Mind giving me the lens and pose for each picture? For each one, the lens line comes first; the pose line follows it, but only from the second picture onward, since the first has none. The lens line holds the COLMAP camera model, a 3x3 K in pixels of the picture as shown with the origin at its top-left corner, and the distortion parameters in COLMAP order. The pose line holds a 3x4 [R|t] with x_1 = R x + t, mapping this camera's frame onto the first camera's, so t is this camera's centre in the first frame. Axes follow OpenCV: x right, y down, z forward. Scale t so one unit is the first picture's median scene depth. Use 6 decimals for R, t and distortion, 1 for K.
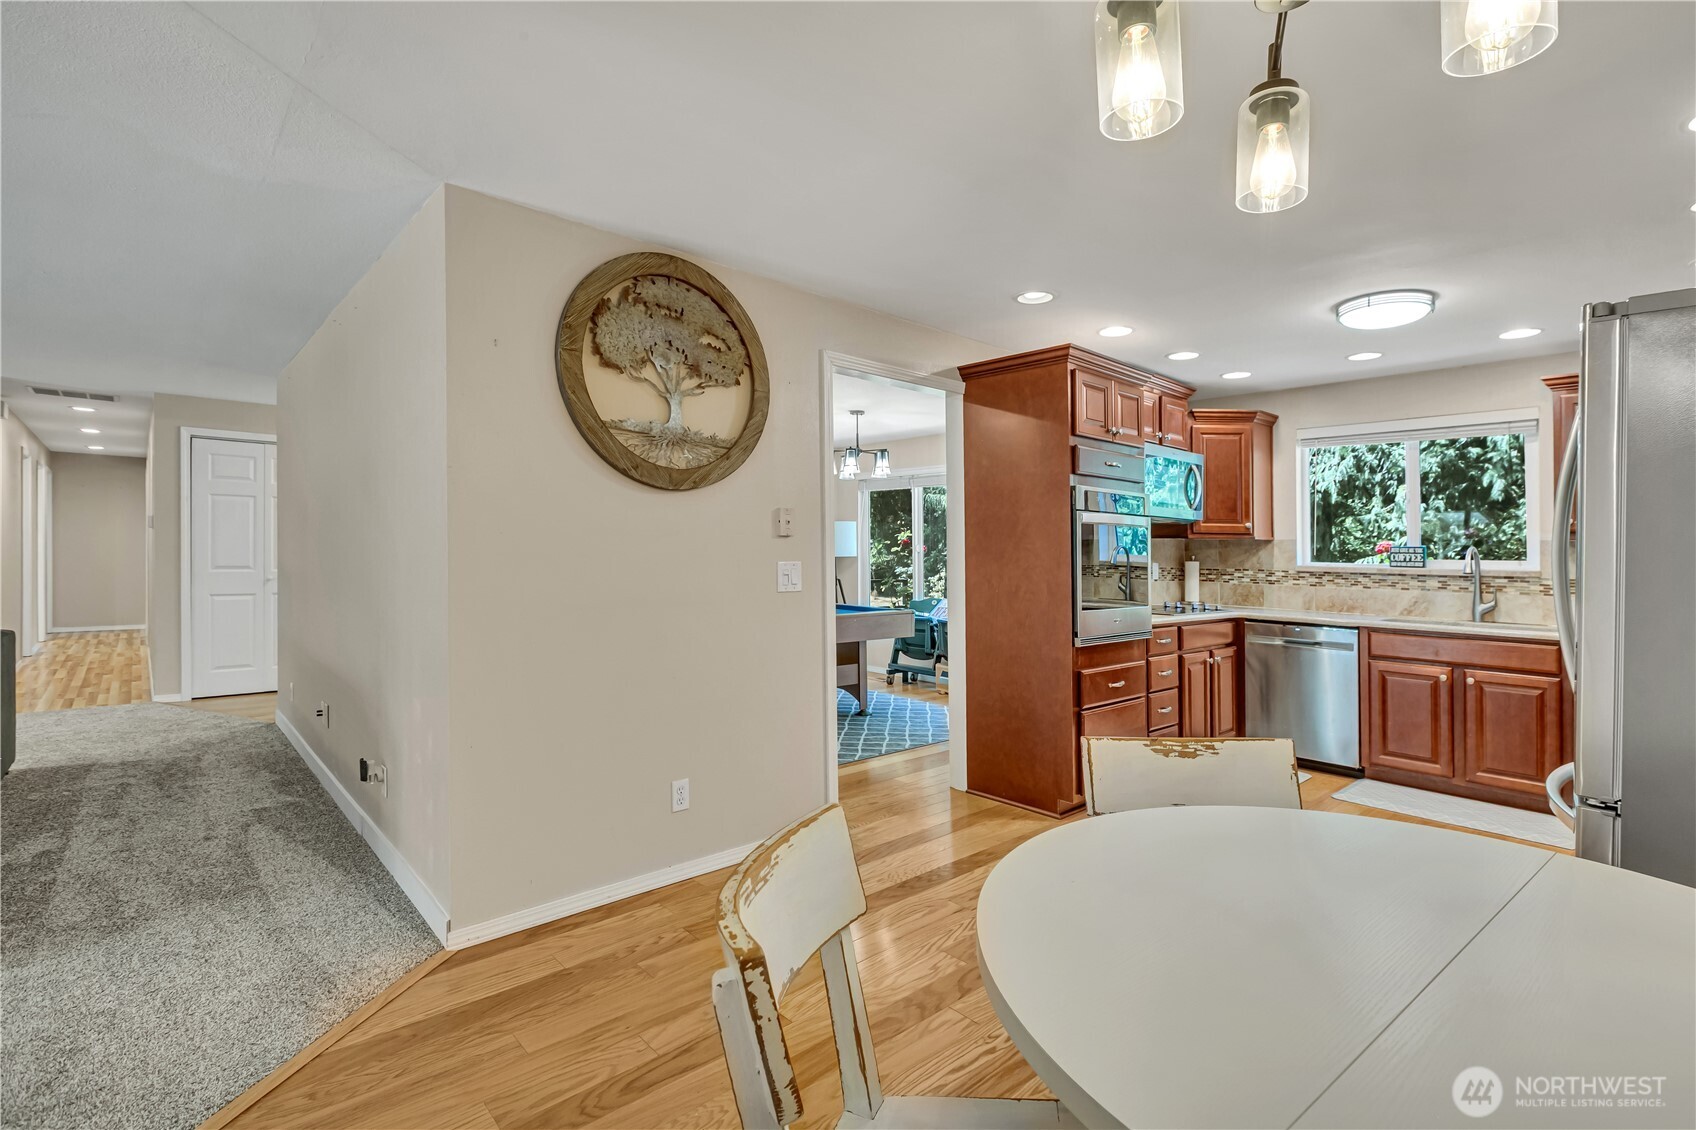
lens RADIAL K [[779.7, 0, 858.8], [0, 779.7, 524.8], [0, 0, 1]] dist [0.003016, 0.000163]
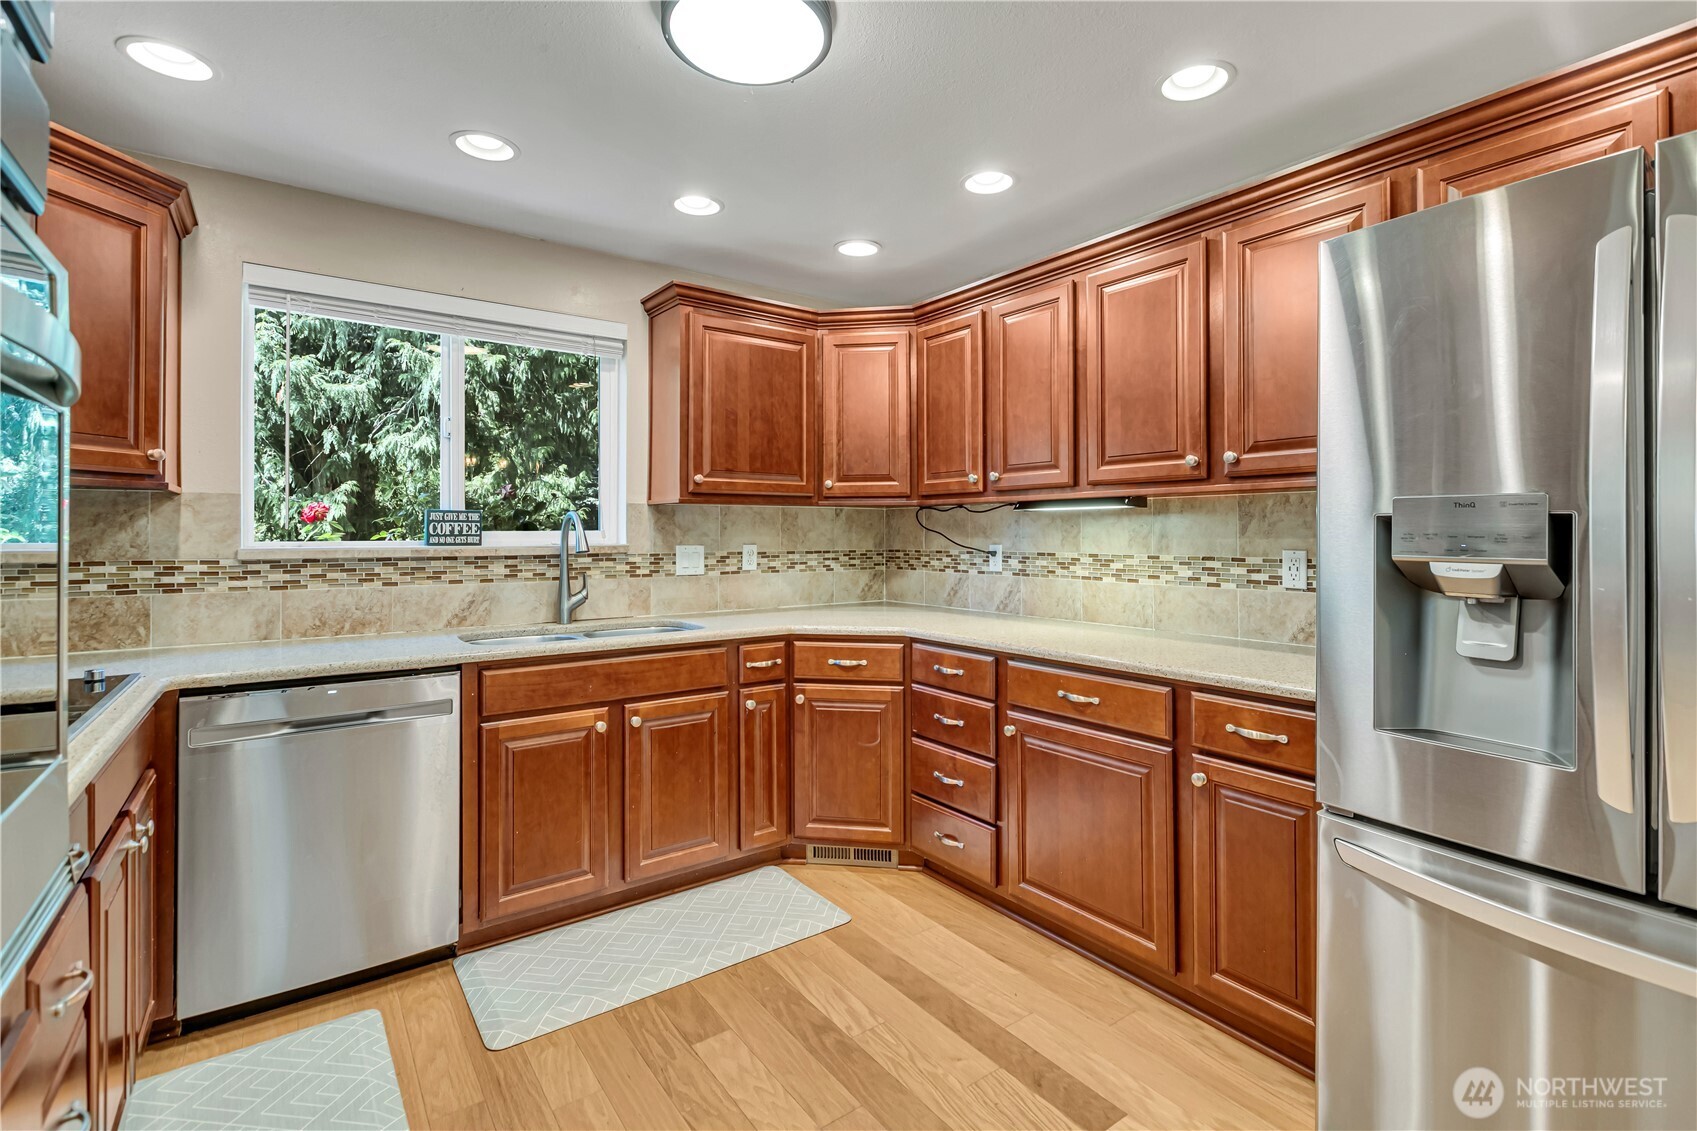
lens RADIAL K [[780.2, 0, 853.2], [0, 780.2, 529.2], [0, 0, 1]] dist [0.003016, 0.000163]
pose [[0.112255, -0.012888, 0.993596, 0.145072], [-0.030589, 0.999397, 0.016419, 0.022970], [-0.993208, -0.032236, 0.111794, 0.622934]]
